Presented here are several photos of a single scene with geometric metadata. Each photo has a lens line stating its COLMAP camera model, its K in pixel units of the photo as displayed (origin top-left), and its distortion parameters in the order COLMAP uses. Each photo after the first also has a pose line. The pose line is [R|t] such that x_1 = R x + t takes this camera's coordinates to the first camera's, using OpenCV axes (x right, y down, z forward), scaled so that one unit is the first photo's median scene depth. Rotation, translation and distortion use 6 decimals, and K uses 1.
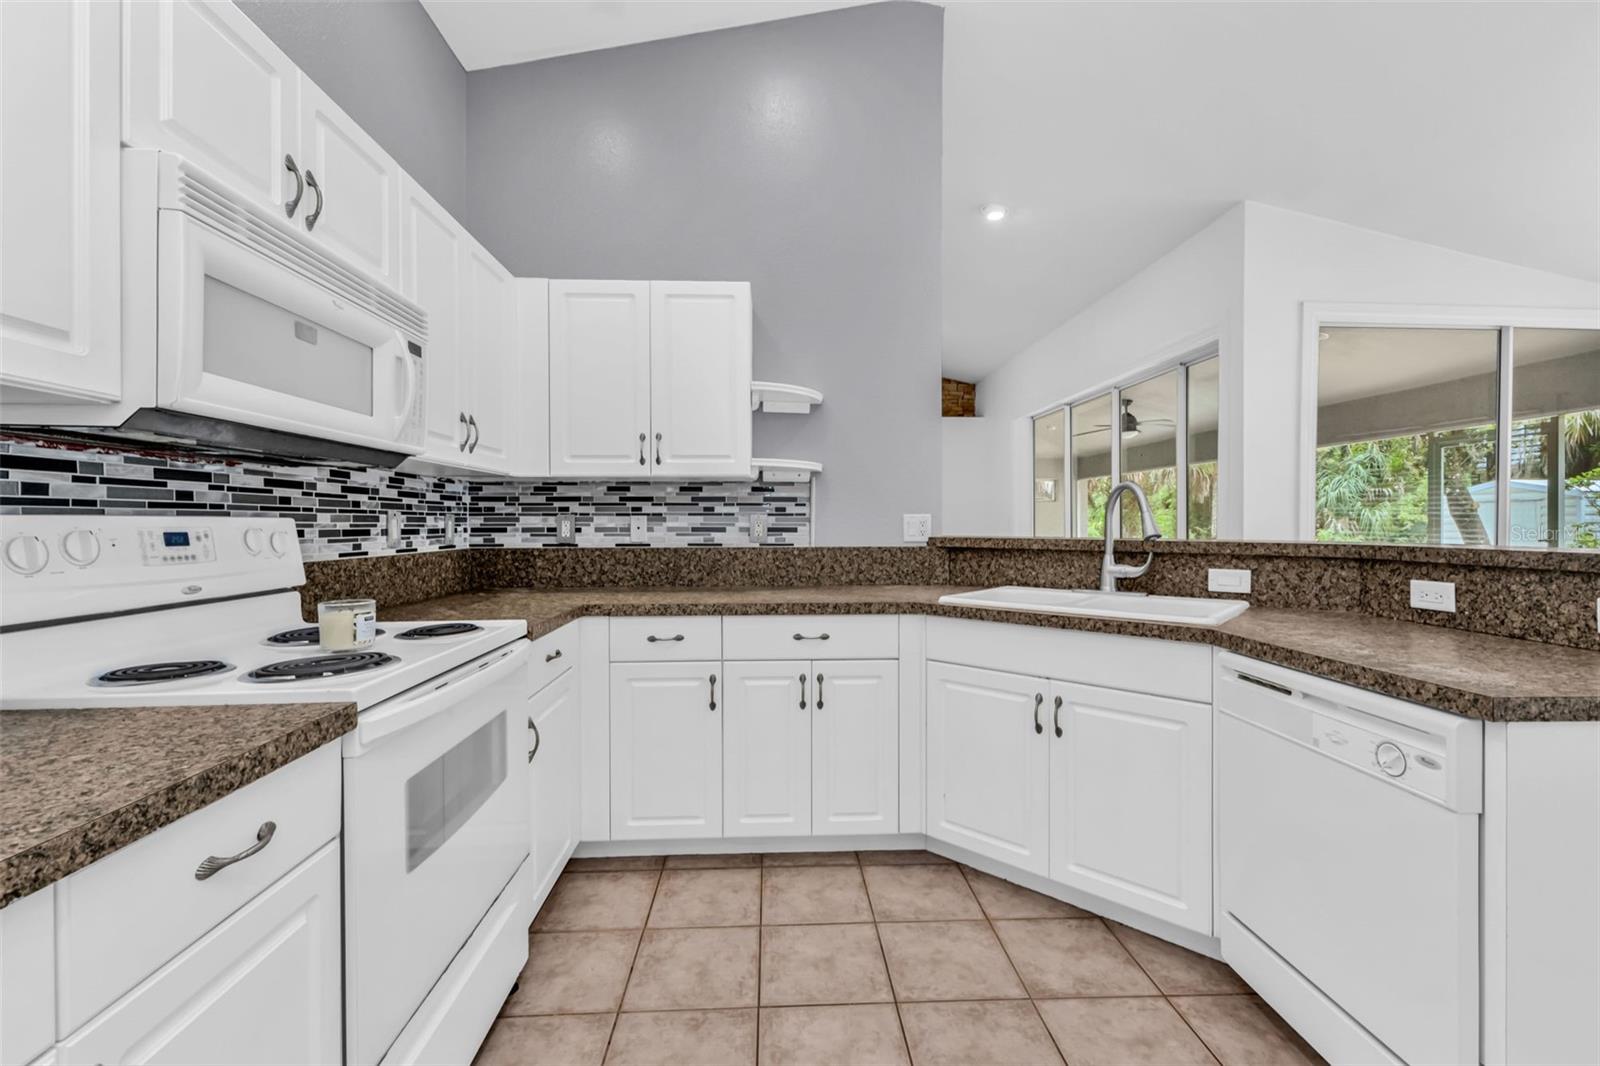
lens RADIAL K [[690.1, 0, 800.9], [0, 690.1, 528.9], [0, 0, 1]] dist [0.009684, -0.000619]
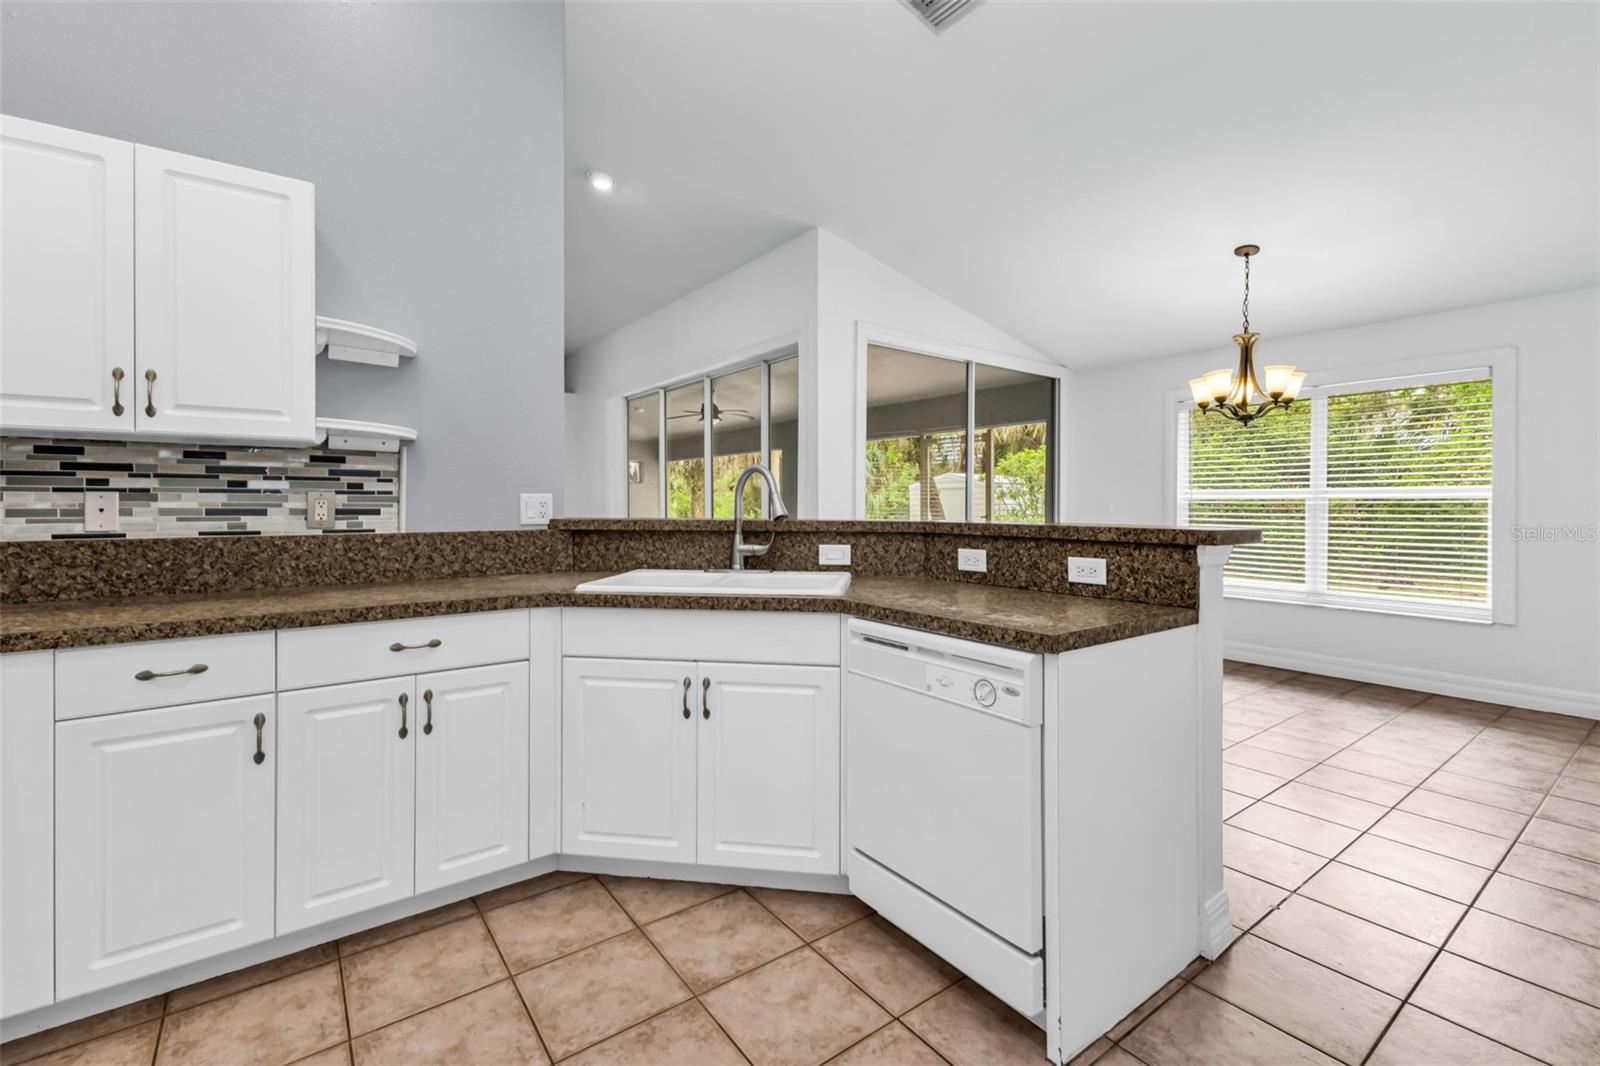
lens RADIAL K [[701.0, 0, 801.5], [0, 701.0, 502.6], [0, 0, 1]] dist [0.009428, -0.000280]
pose [[0.827963, 0.002834, 0.560776, -0.073151], [0.002963, 0.999951, -0.009429, -0.000394], [-0.560776, 0.009468, 0.827914, 0.074055]]
